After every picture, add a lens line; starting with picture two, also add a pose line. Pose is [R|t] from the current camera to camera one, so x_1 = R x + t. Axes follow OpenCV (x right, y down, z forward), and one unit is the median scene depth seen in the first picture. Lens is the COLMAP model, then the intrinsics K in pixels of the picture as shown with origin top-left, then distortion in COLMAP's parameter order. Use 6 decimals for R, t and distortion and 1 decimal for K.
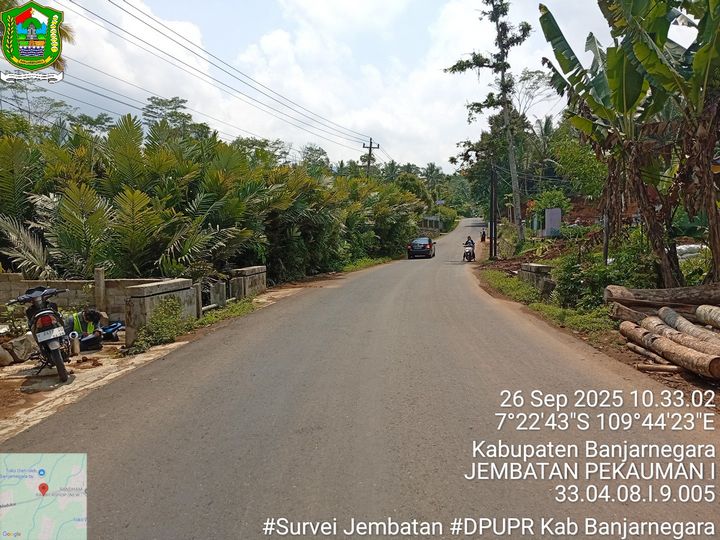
lens RADIAL K [[553.0, 0, 360.1], [0, 553.0, 275.2], [0, 0, 1]] dist [0.085885, -0.175858]
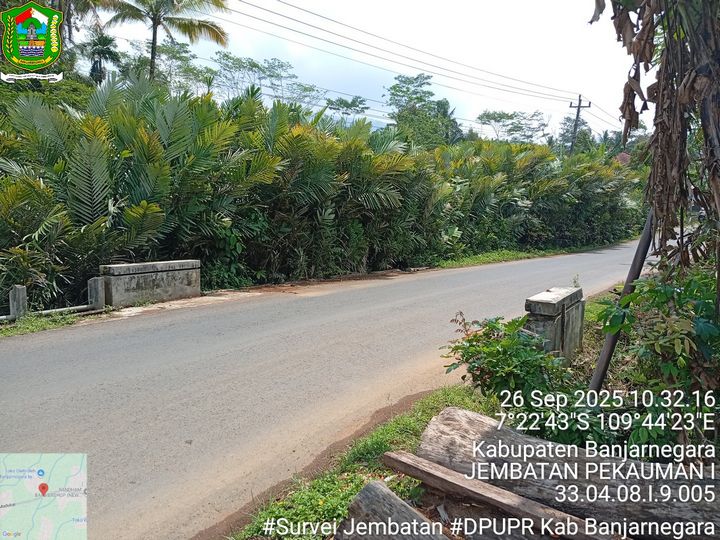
lens RADIAL K [[553.0, 0, 360.1], [0, 553.0, 275.2], [0, 0, 1]] dist [0.085885, -0.175858]
pose [[0.887321, 0.072564, -0.455408, 0.122126], [-0.055383, 0.997163, 0.050977, -0.015992], [0.457815, -0.020011, 0.888822, 0.152273]]
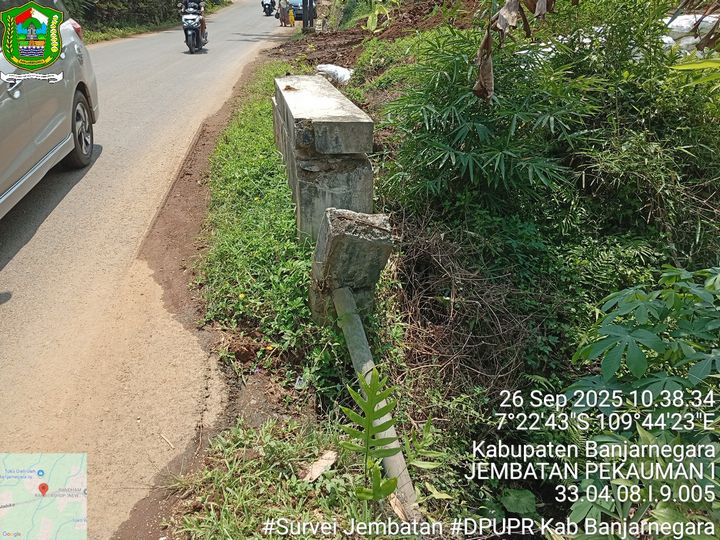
lens RADIAL K [[553.0, 0, 360.1], [0, 553.0, 275.2], [0, 0, 1]] dist [0.085885, -0.175858]
pose [[0.966639, -0.088624, 0.240321, 0.087281], [-0.010145, 0.924253, 0.381645, -0.012358], [-0.255940, -0.371351, 0.892521, 0.226860]]
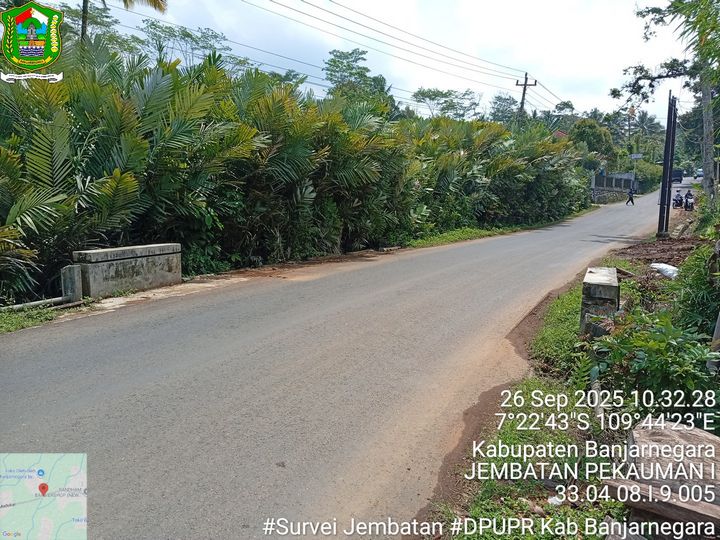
lens RADIAL K [[553.0, 0, 360.1], [0, 553.0, 275.2], [0, 0, 1]] dist [0.085885, -0.175858]
pose [[0.937093, 0.071199, -0.341741, 0.090519], [-0.045203, 0.995486, 0.083451, -0.015368], [0.346140, -0.062754, 0.936082, 0.153800]]
